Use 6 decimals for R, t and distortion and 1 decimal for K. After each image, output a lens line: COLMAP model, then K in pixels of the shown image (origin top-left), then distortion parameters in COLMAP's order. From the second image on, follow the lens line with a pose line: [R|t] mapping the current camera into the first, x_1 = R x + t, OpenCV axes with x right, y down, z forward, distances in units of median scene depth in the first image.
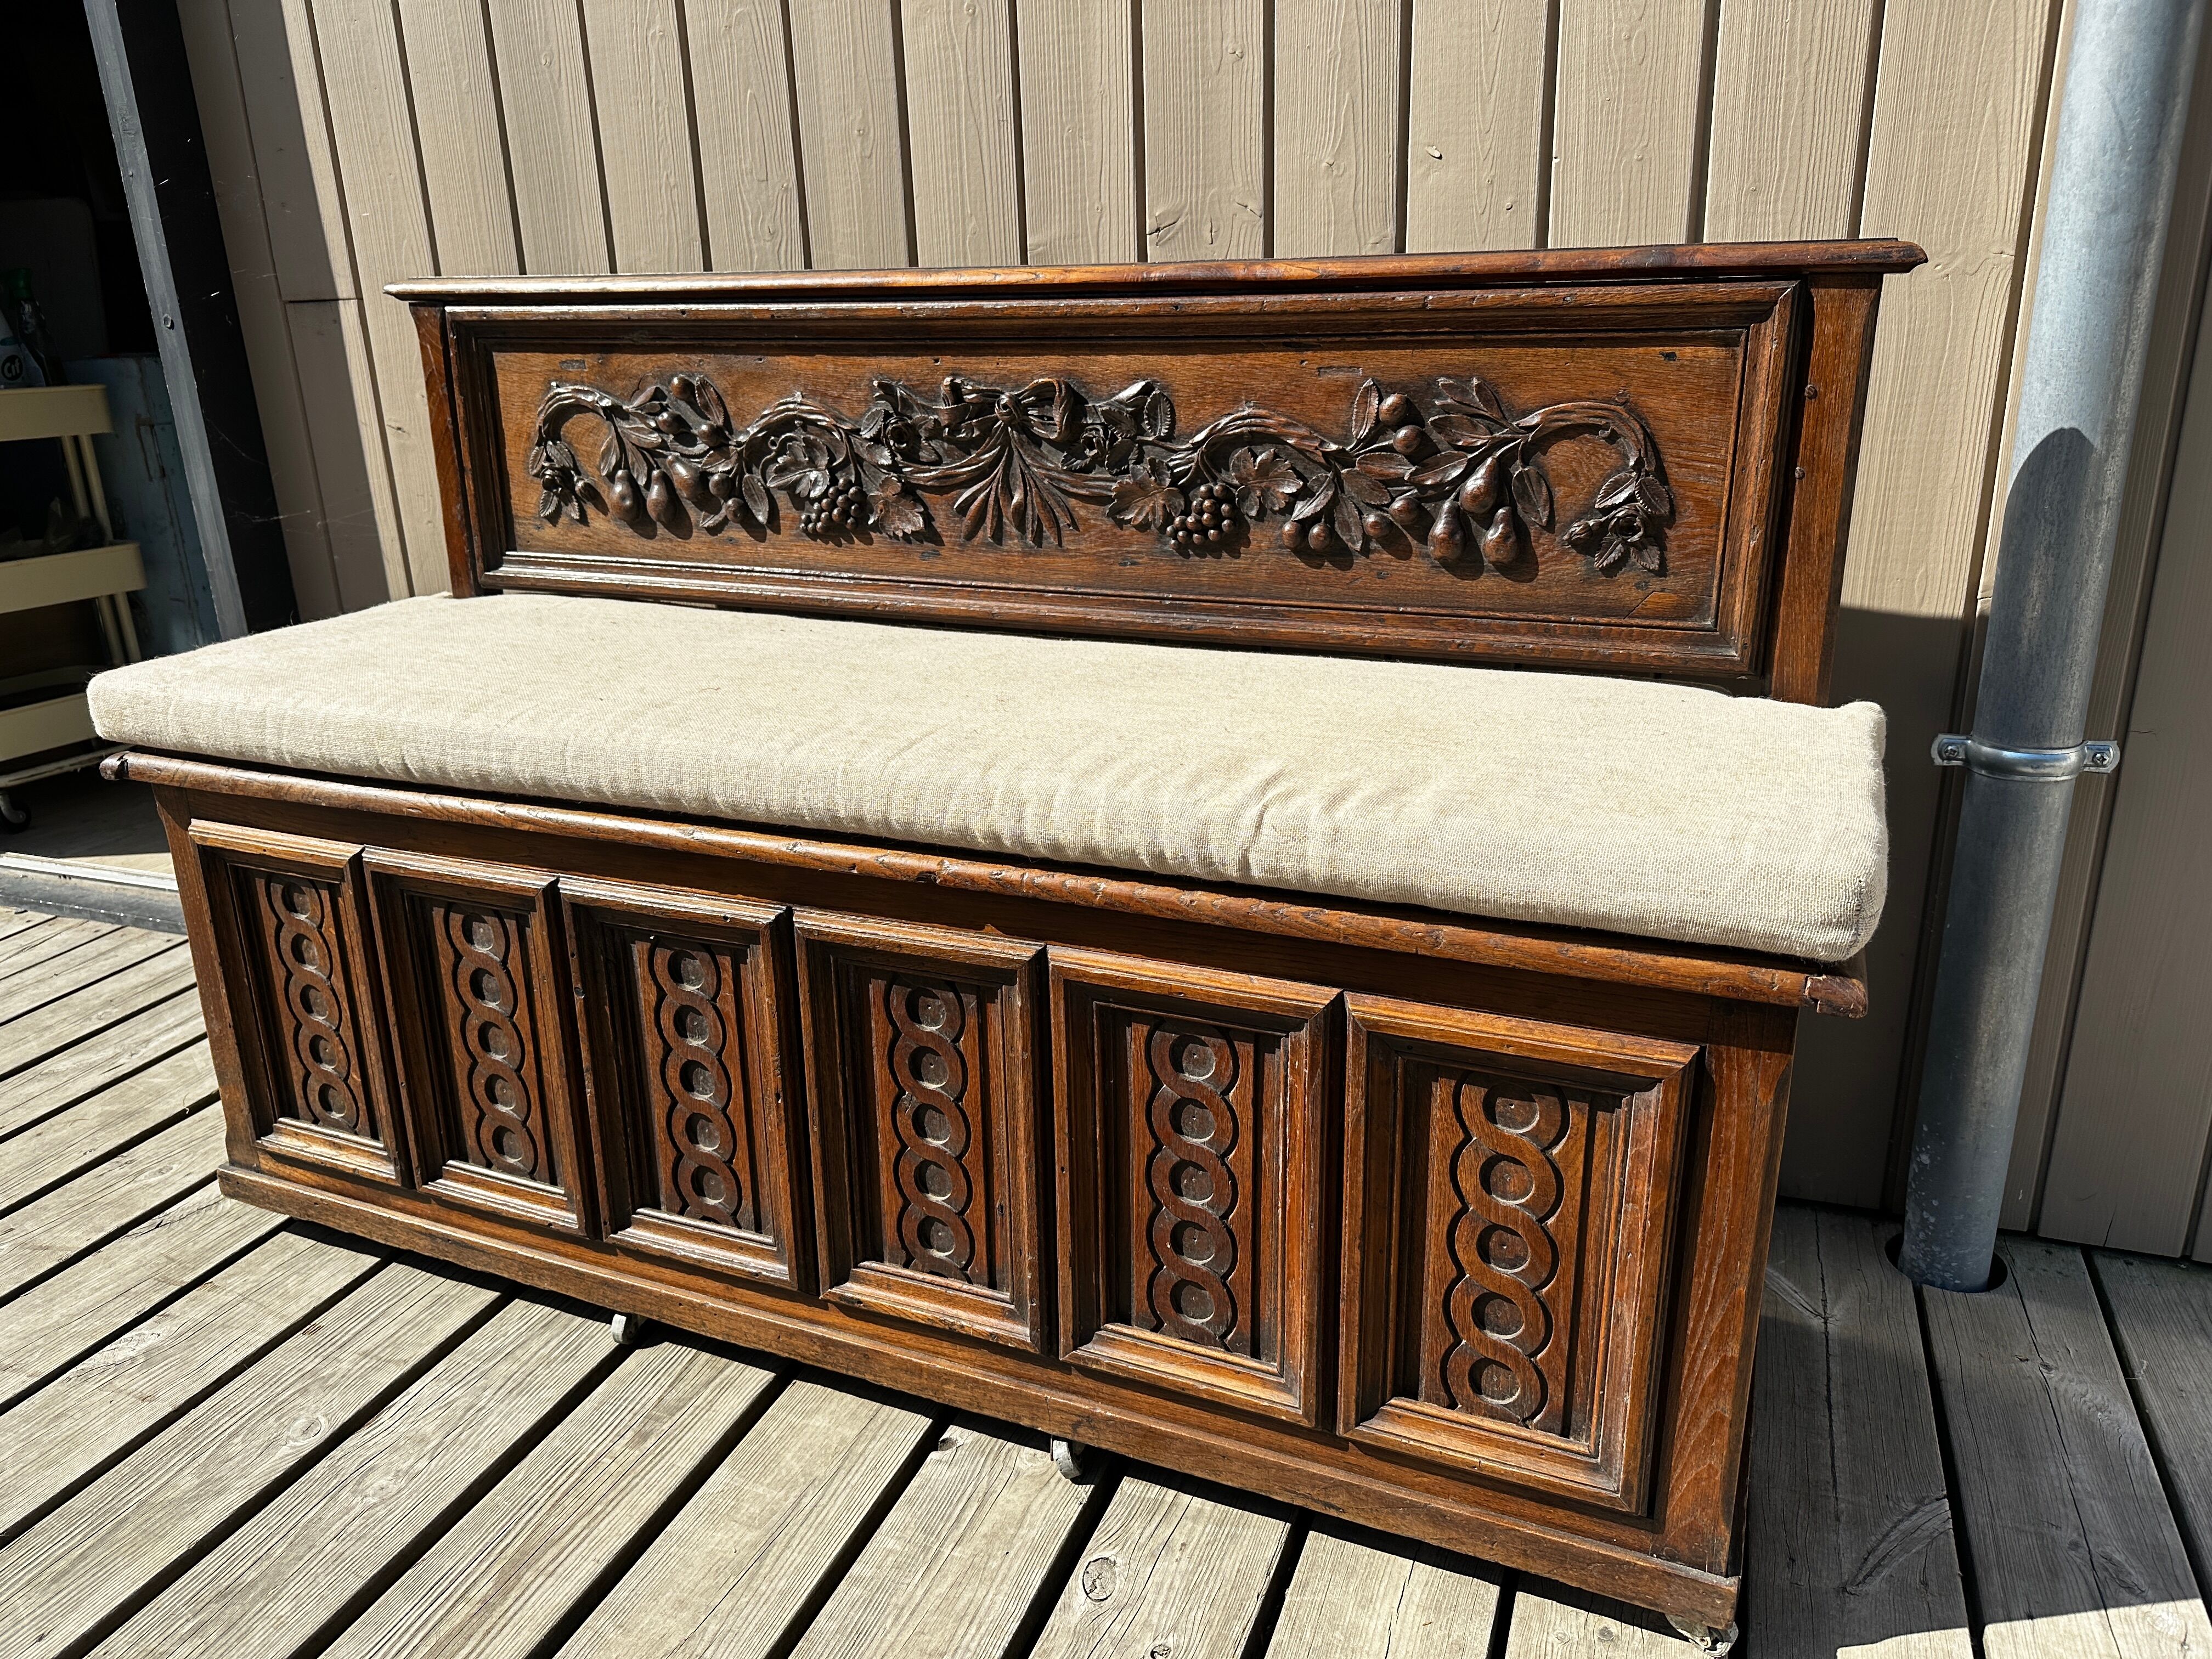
lens RADIAL K [[1596.0, 0, 1103.3], [0, 1596.0, 836.8], [0, 0, 1]] dist [0.014686, -0.030125]
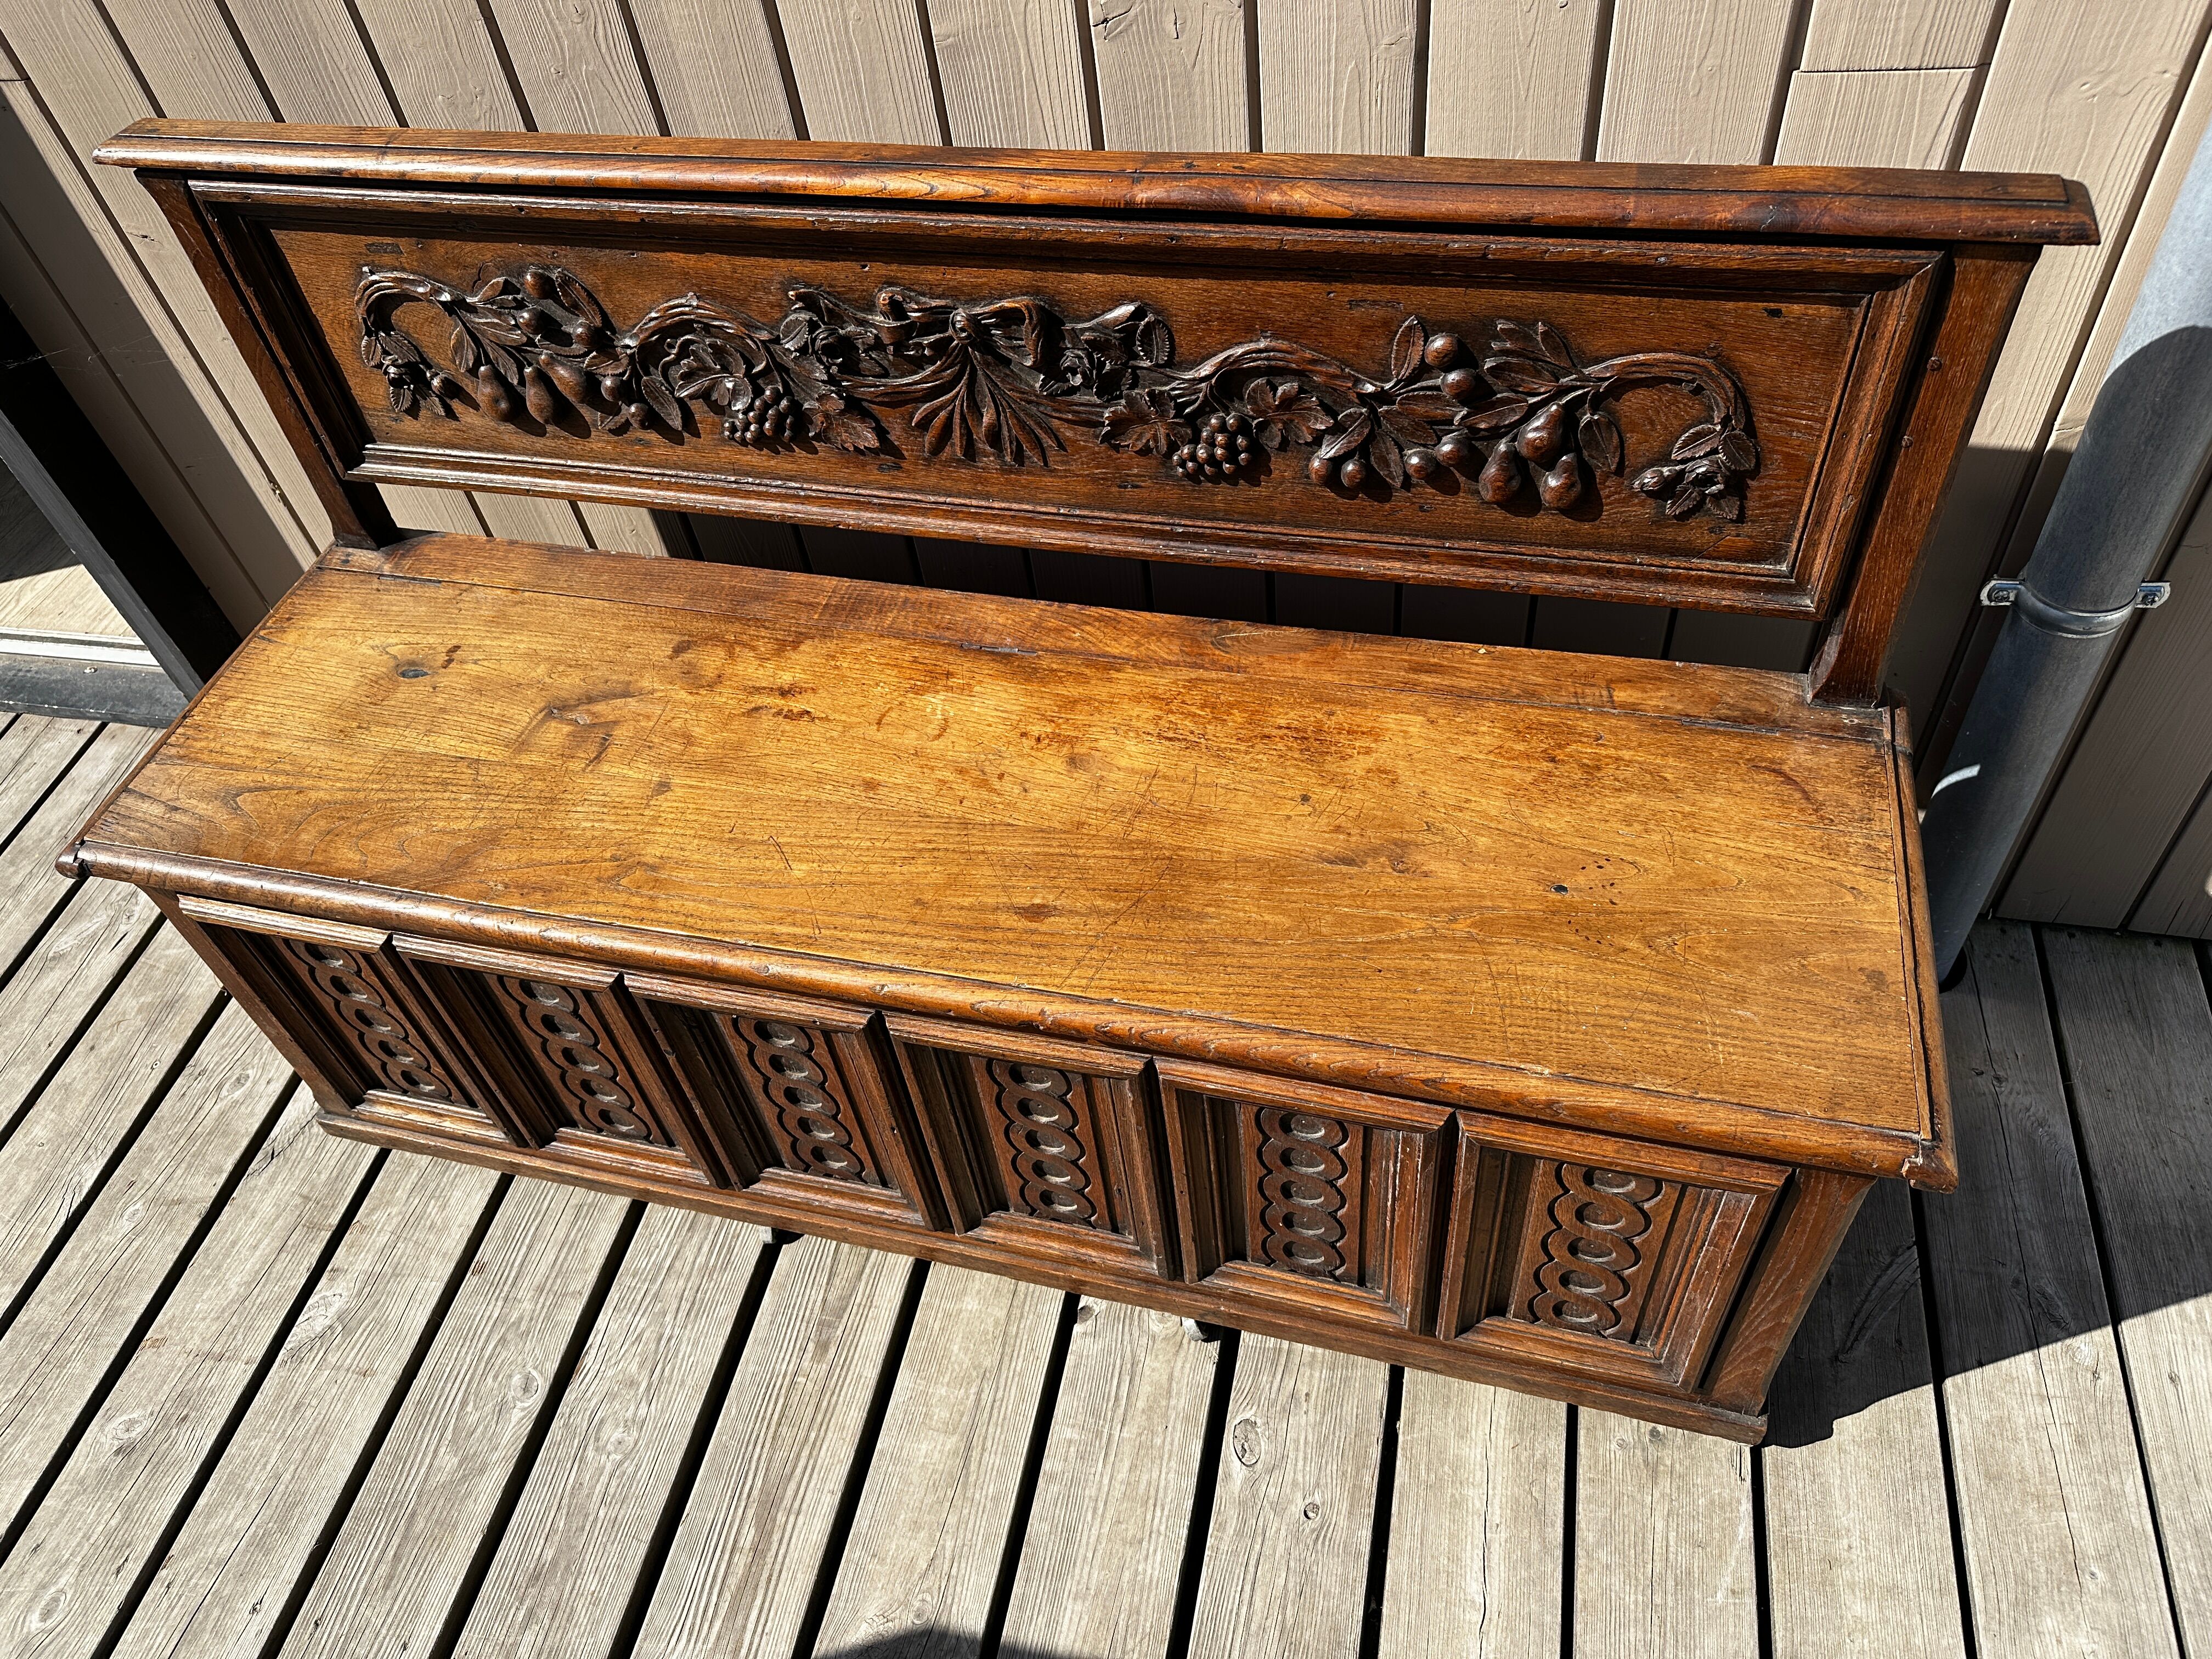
lens RADIAL K [[1596.0, 0, 1092.4], [0, 1596.0, 840.8], [0, 0, 1]] dist [0.014686, -0.030125]
pose [[0.985250, -0.166870, 0.037898, -0.075941], [0.125794, 0.856435, 0.500695, -0.481690], [-0.116008, -0.488542, 0.864794, 0.151190]]
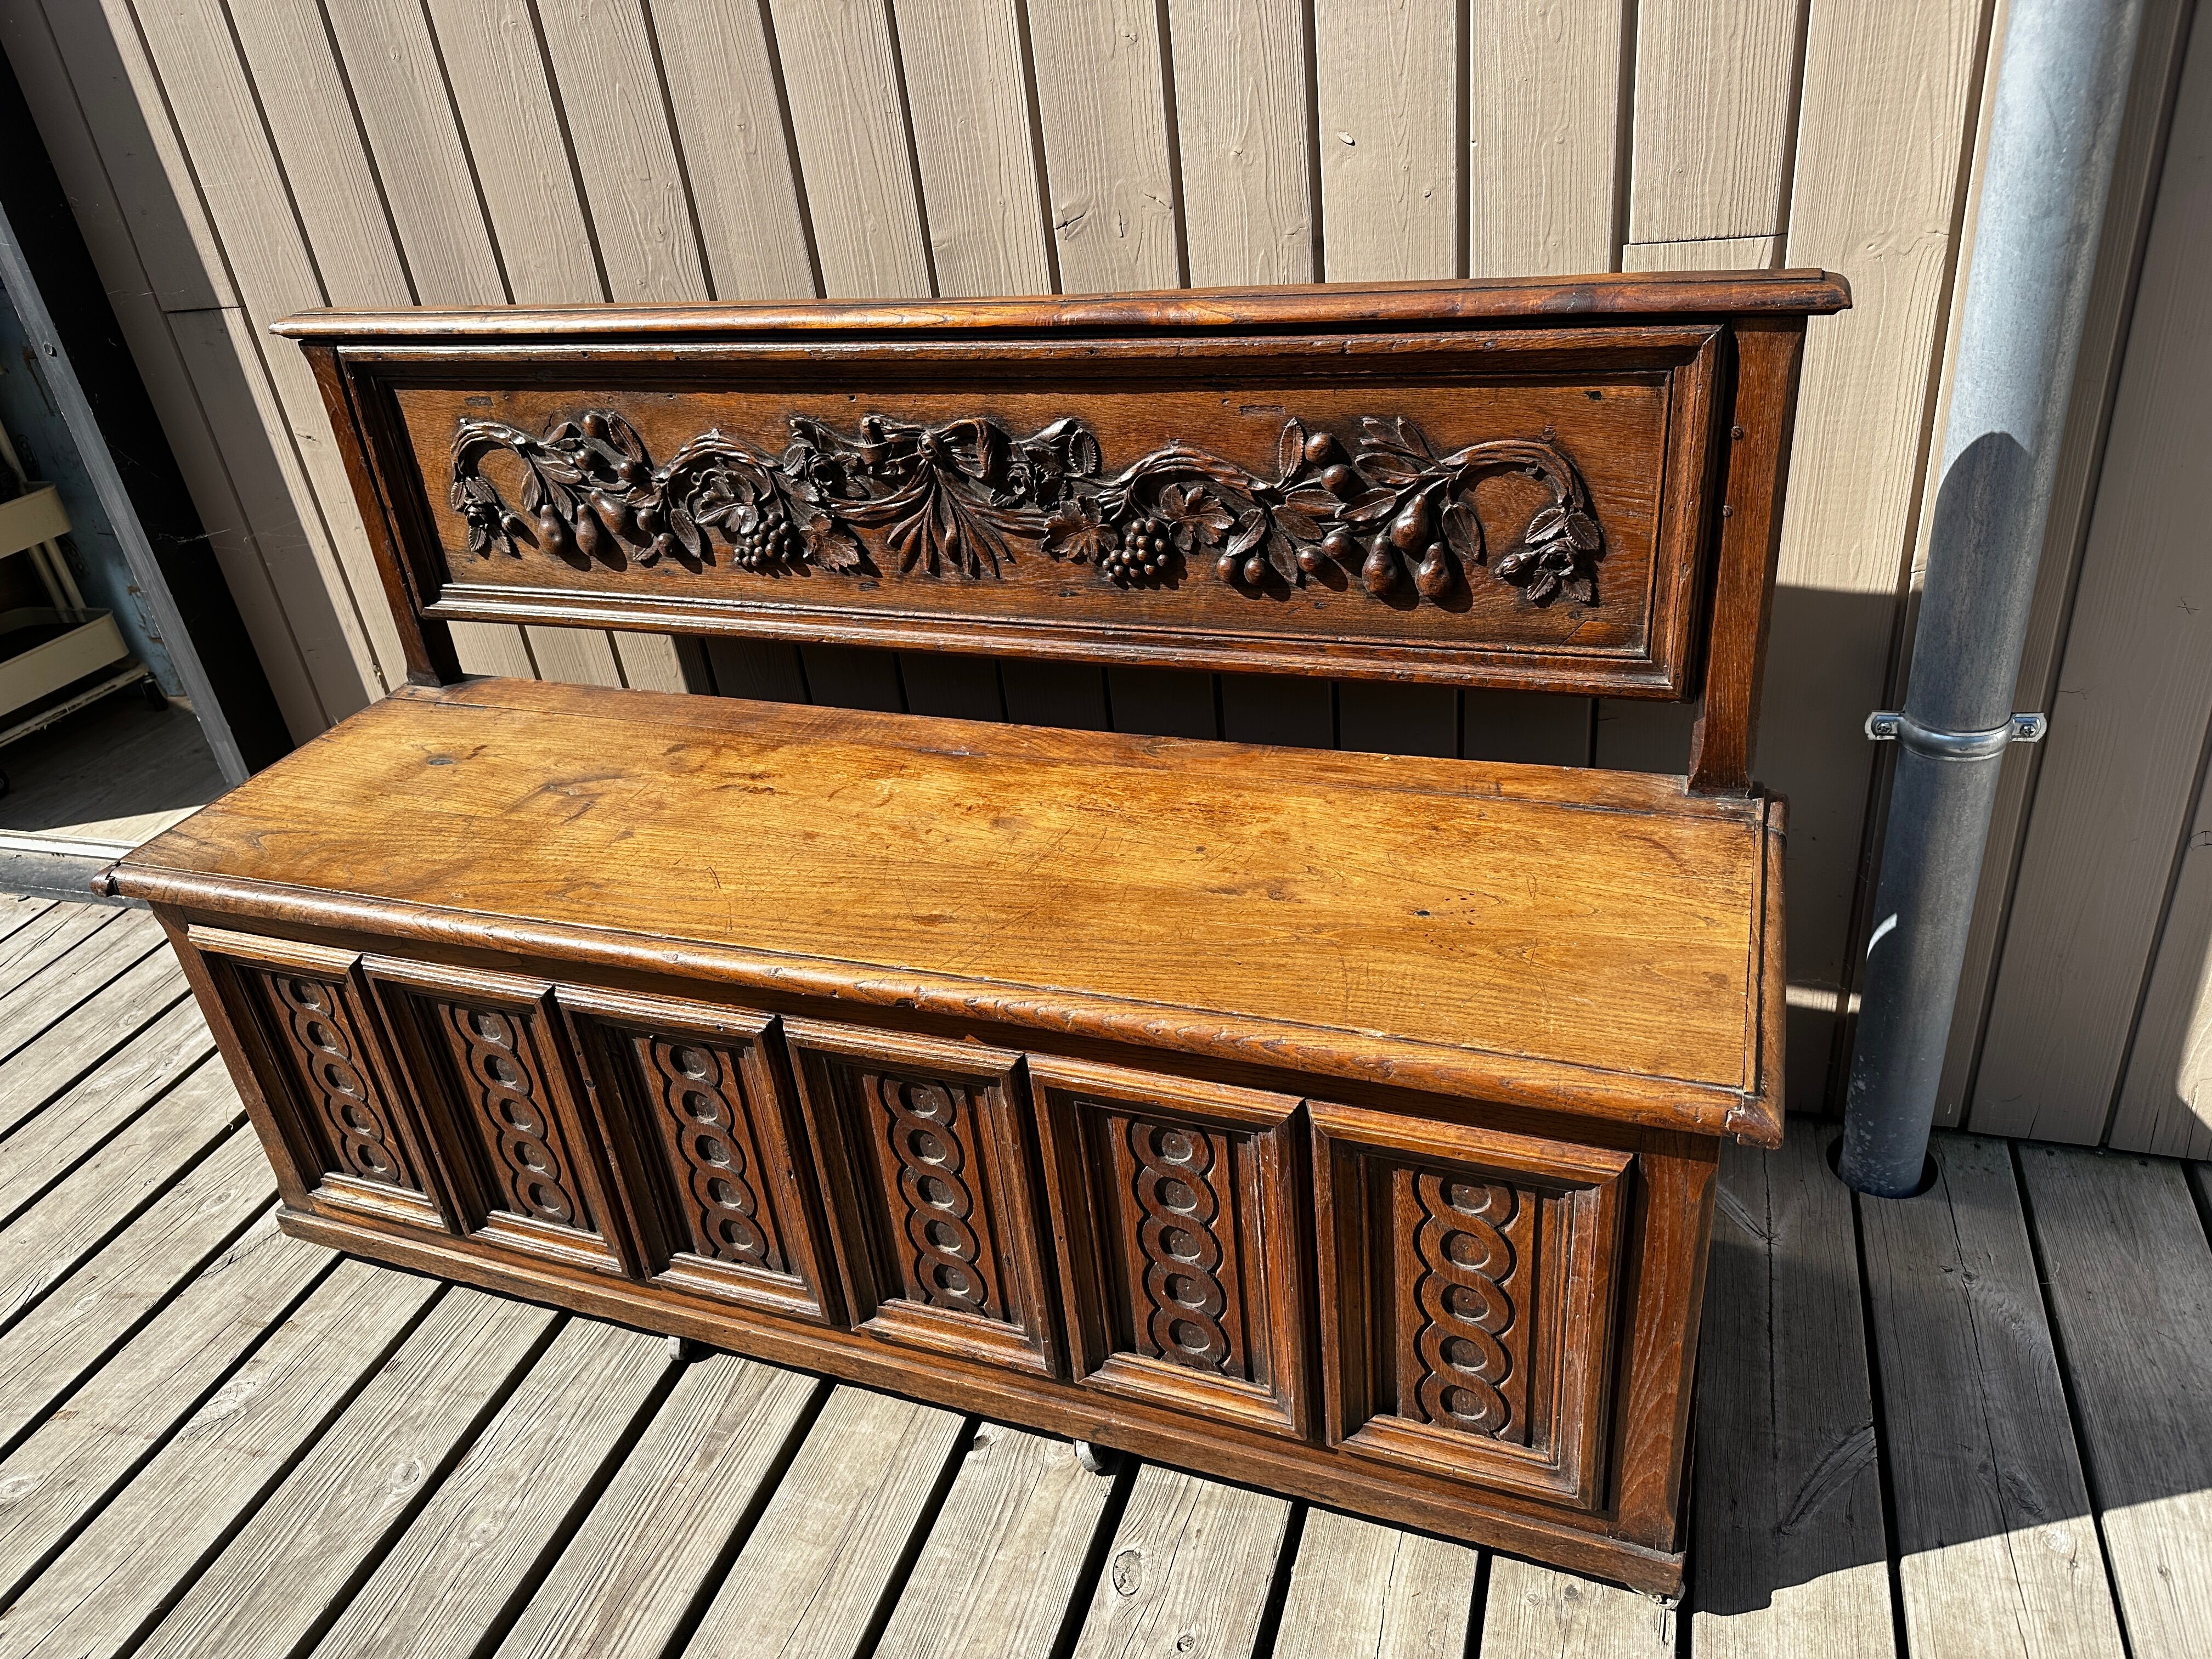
lens RADIAL K [[1596.0, 0, 1097.4], [0, 1596.0, 844.0], [0, 0, 1]] dist [0.014686, -0.030125]
pose [[0.995592, -0.093737, -0.003184, 0.024456], [0.092550, 0.976353, 0.195368, -0.227986], [-0.015205, -0.194801, 0.980725, -0.012401]]
